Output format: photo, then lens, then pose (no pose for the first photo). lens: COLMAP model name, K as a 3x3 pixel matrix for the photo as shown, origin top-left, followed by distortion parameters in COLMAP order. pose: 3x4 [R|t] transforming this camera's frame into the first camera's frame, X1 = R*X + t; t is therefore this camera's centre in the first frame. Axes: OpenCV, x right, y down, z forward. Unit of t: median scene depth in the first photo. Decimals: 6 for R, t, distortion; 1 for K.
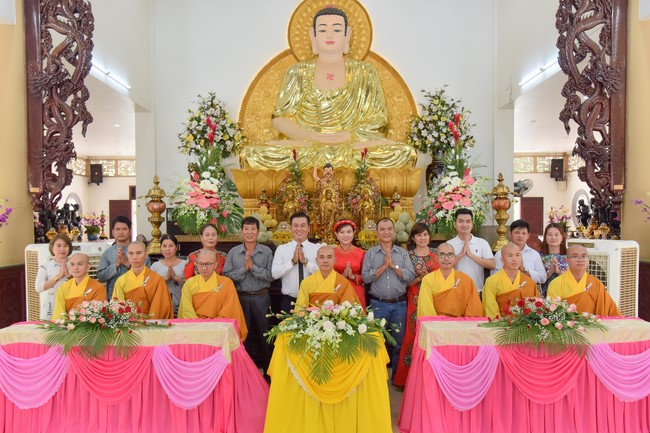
lens RADIAL K [[592.6, 0, 317.0], [0, 592.6, 231.4], [0, 0, 1]] dist [0.006911, 0.003099]
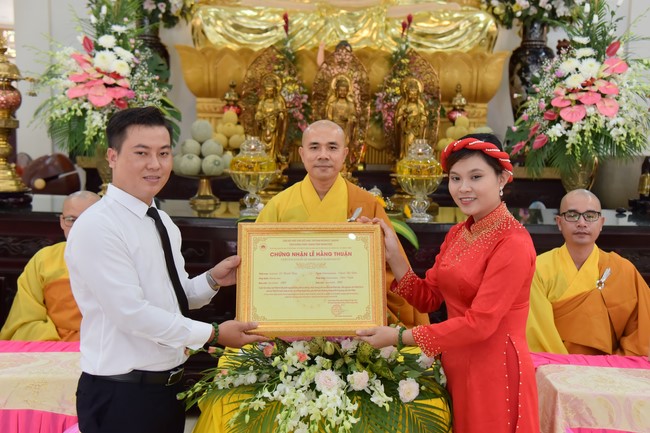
lens RADIAL K [[843.0, 0, 324.6], [0, 843.0, 208.4], [0, 0, 1]] dist [0.179710, 0.000000]
pose [[0.999571, 0.029280, -0.000231, 0.007799], [-0.029212, 0.997737, 0.060554, -0.000655], [0.002003, -0.060522, 0.998165, 0.242783]]
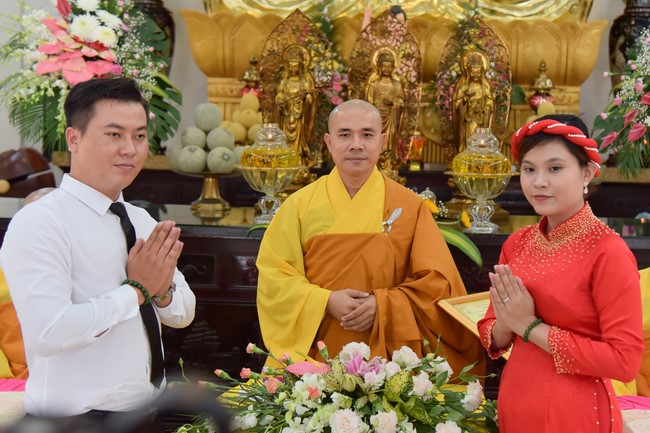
lens RADIAL K [[1095.7, 0, 375.7], [0, 1095.7, 187.0], [0, 0, 1]] dist [0.246329, 0.000000]
pose [[0.999378, 0.034533, -0.007117, 0.021408], [-0.034336, 0.999070, 0.026098, 0.004491], [0.008012, -0.025838, 0.999634, 0.226301]]
